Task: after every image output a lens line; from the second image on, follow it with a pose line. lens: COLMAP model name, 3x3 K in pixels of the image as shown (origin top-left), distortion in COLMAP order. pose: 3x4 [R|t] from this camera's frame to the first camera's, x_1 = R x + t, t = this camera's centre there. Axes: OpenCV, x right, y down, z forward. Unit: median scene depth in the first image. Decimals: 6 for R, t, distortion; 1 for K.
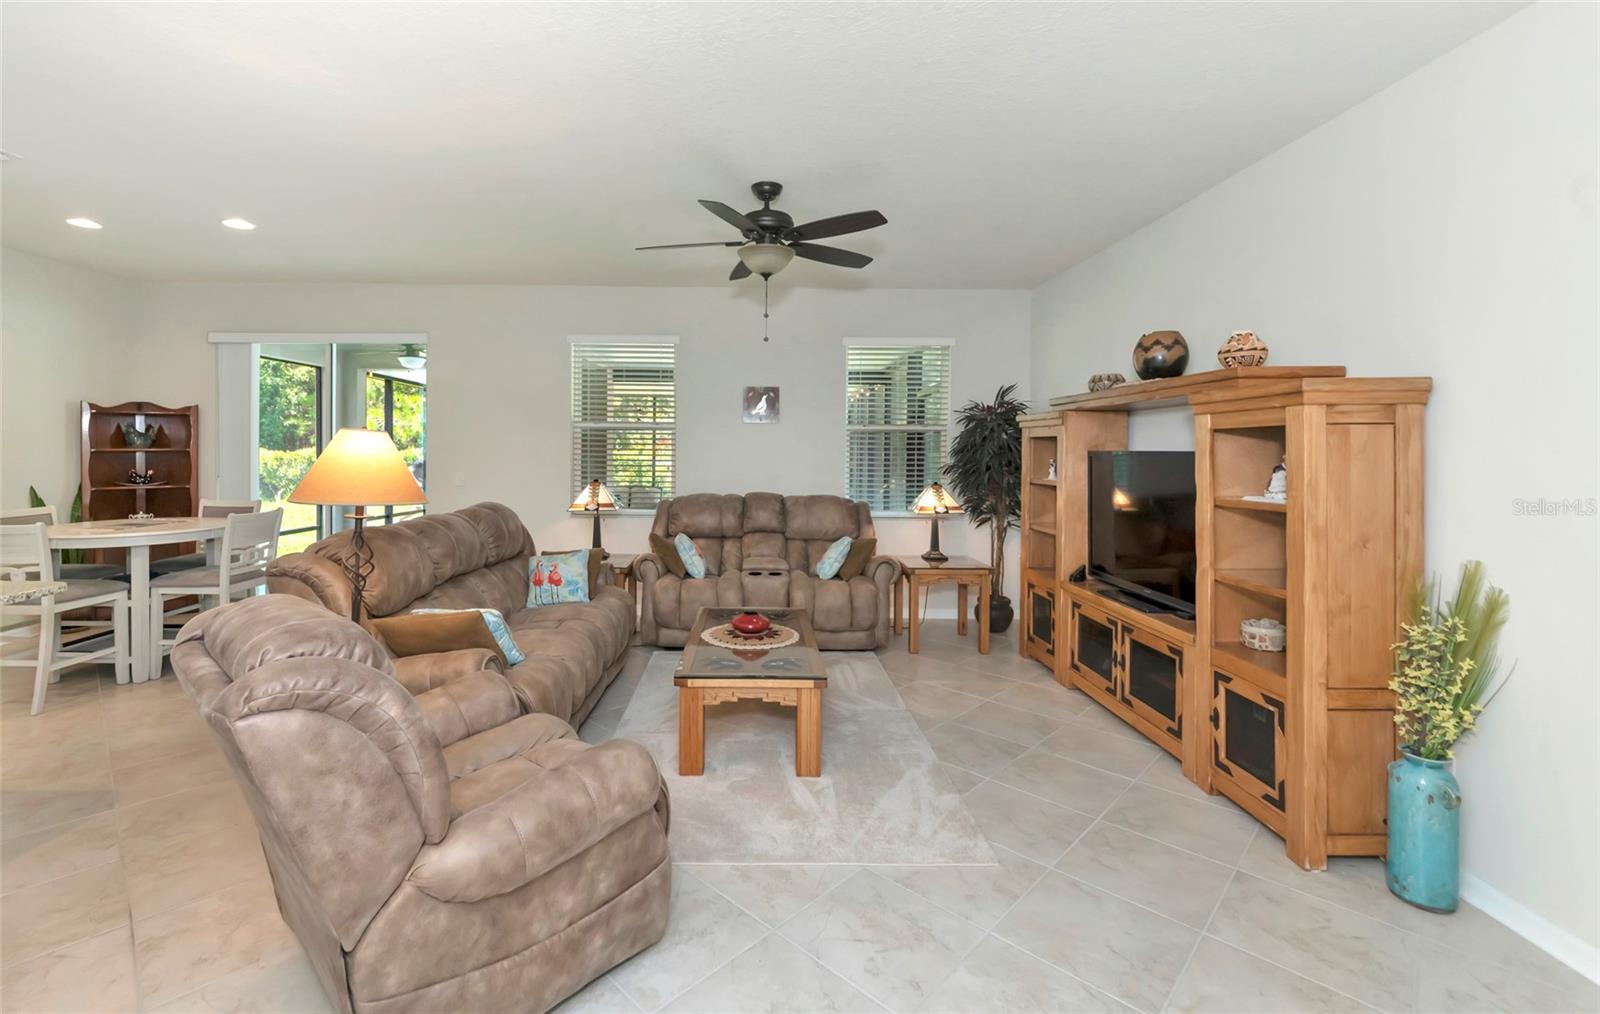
lens RADIAL K [[686.7, 0, 750.1], [0, 686.7, 450.5], [0, 0, 1]] dist [-0.003146, -0.000353]
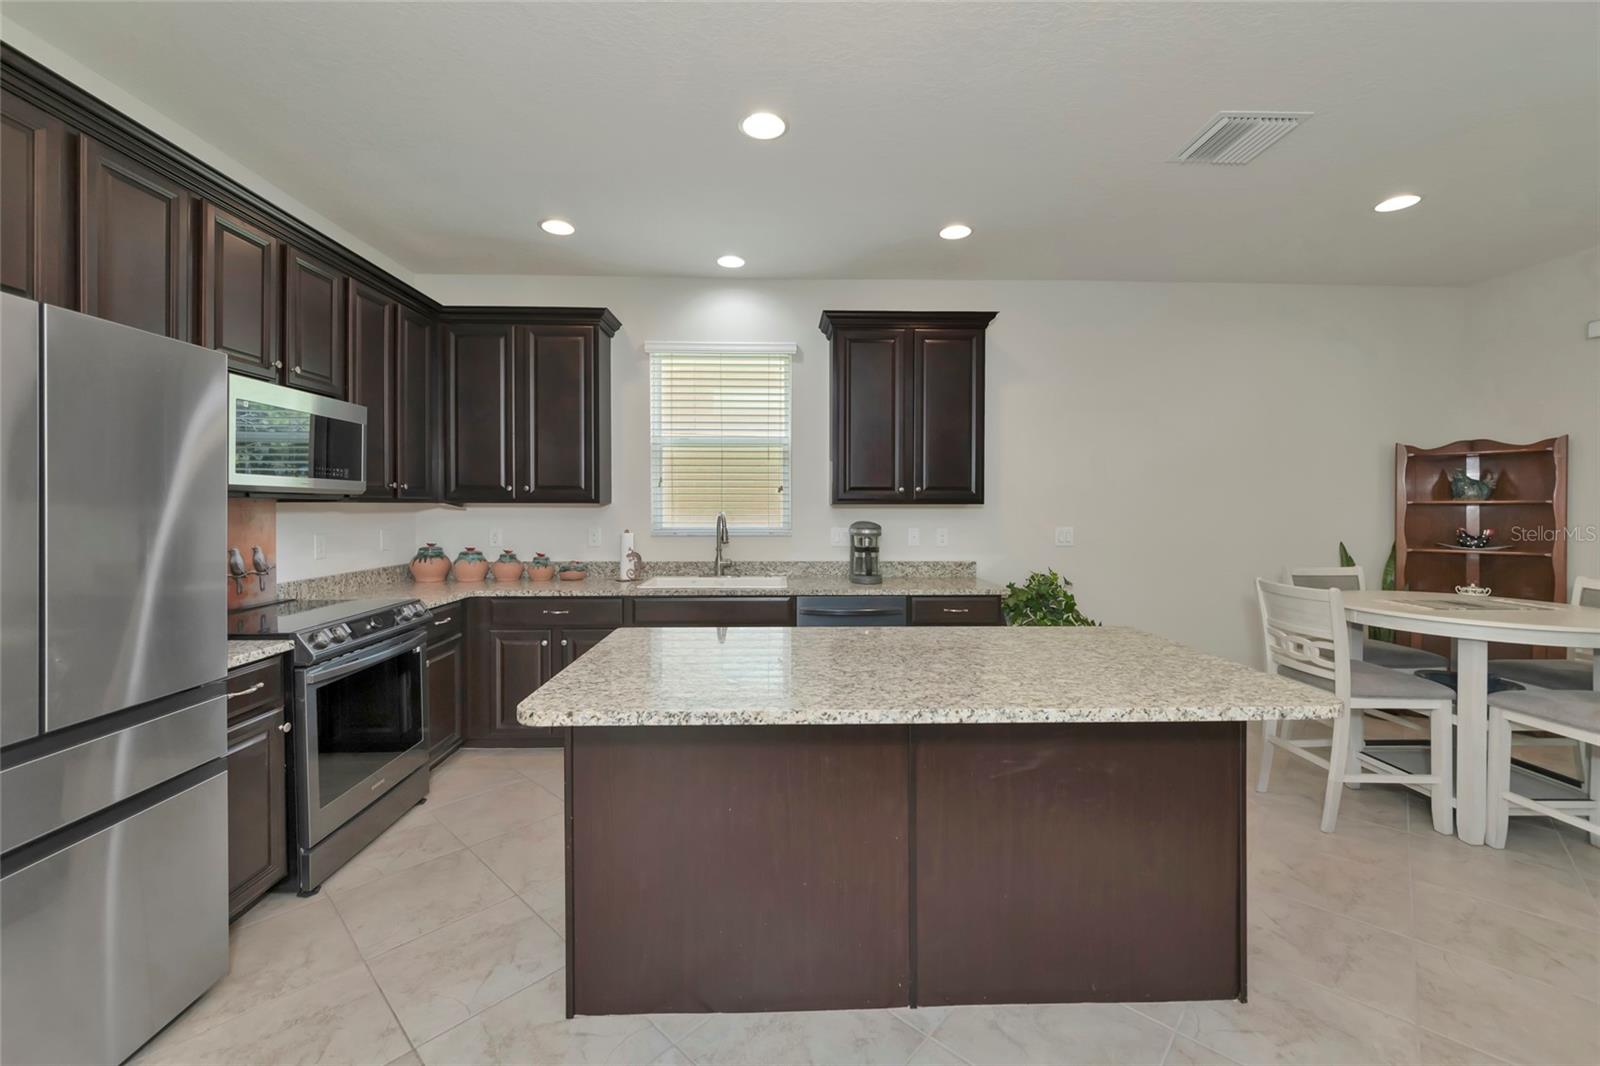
lens RADIAL K [[647.4, 0, 798.5], [0, 647.4, 512.3], [0, 0, 1]] dist [-0.005733, 0.000591]
pose [[0.037260, 0.003582, -0.999299, -0.254279], [-0.006921, 0.999971, 0.003326, 0.016168], [0.999282, 0.006792, 0.037283, 0.280803]]
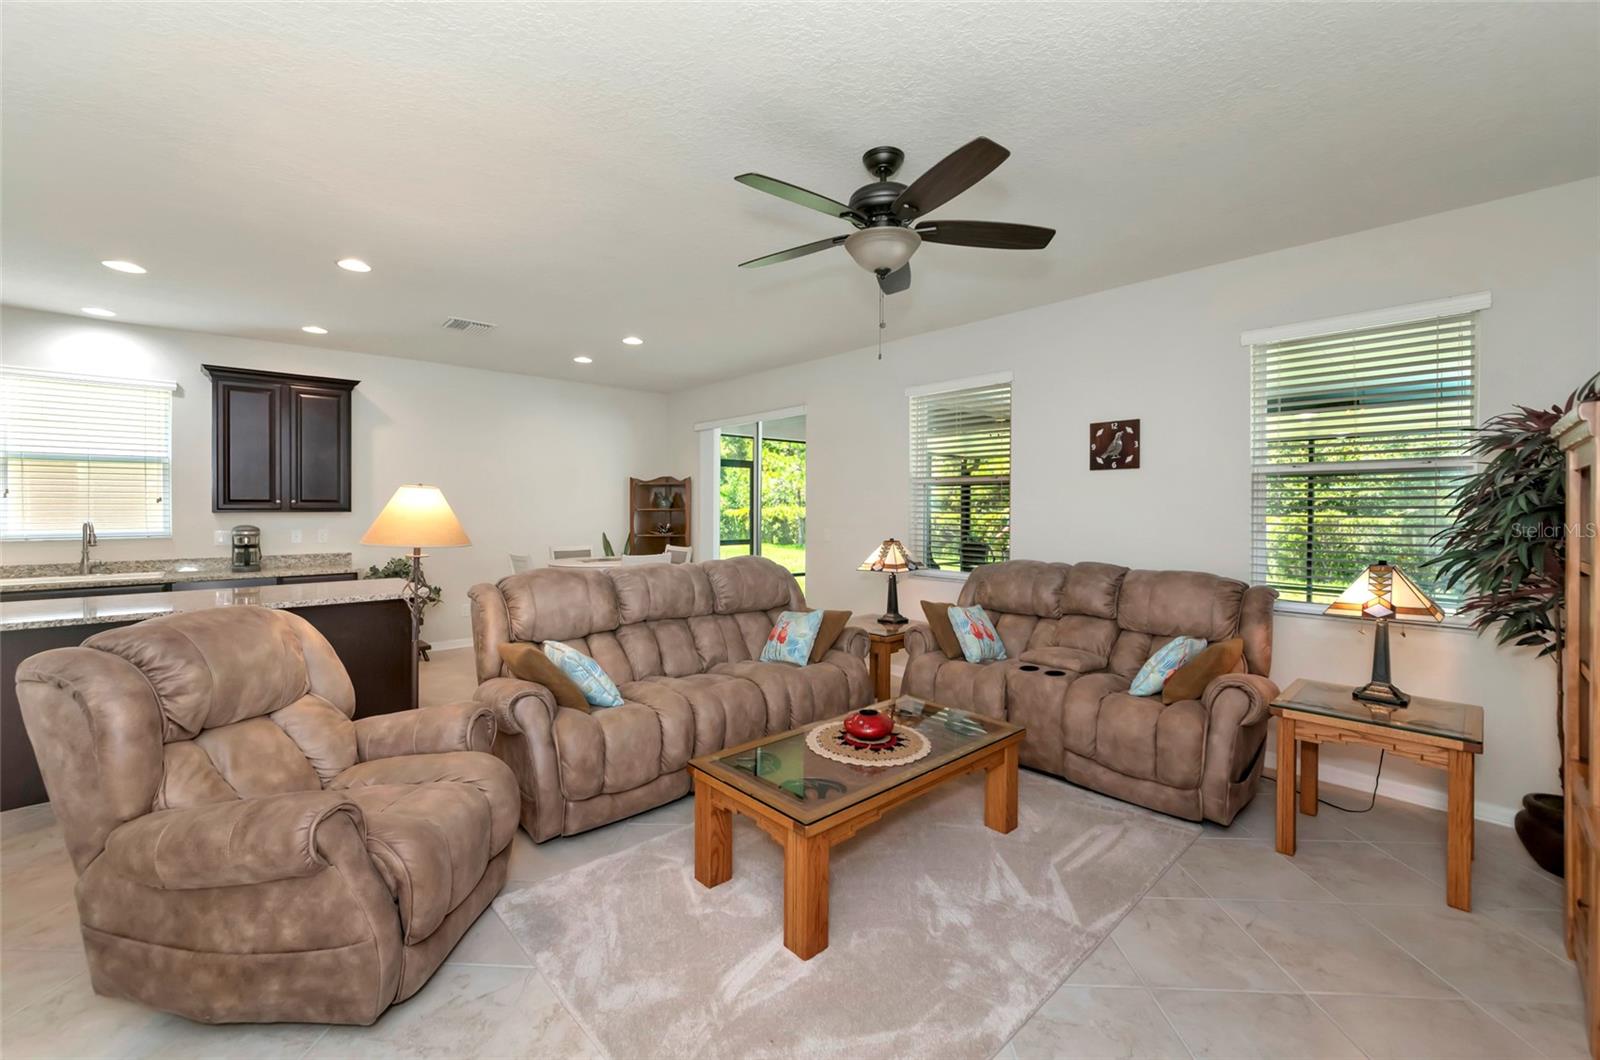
lens RADIAL K [[647.4, 0, 798.5], [0, 647.4, 509.3], [0, 0, 1]] dist [-0.005733, 0.000591]
pose [[0.681247, -0.004323, -0.732040, 0.366509], [0.000045, 0.999983, -0.005863, 0.008967], [0.732053, 0.003961, 0.681236, 0.337758]]
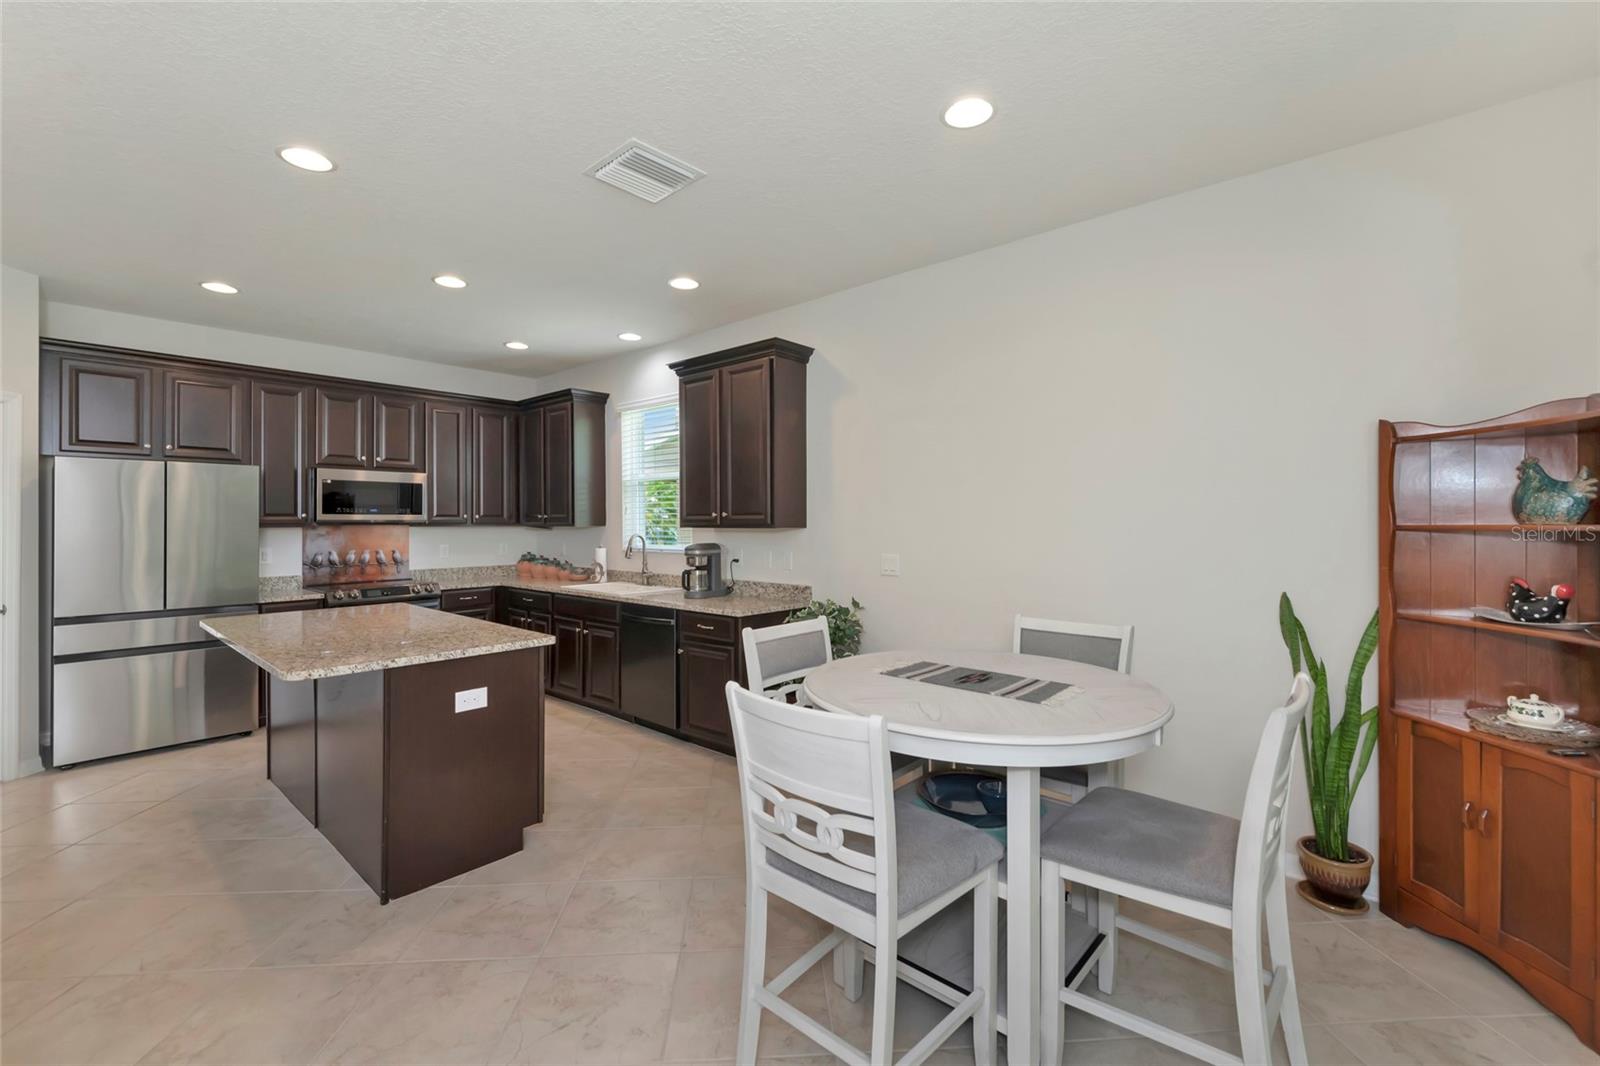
lens RADIAL K [[690.2, 0, 806.2], [0, 690.2, 519.1], [0, 0, 1]] dist [0.002725, 0.000466]
pose [[-0.662110, -0.007671, -0.749367, -0.432696], [-0.006922, 0.999968, -0.004120, -0.001598], [0.749374, 0.002460, -0.662142, 1.177764]]
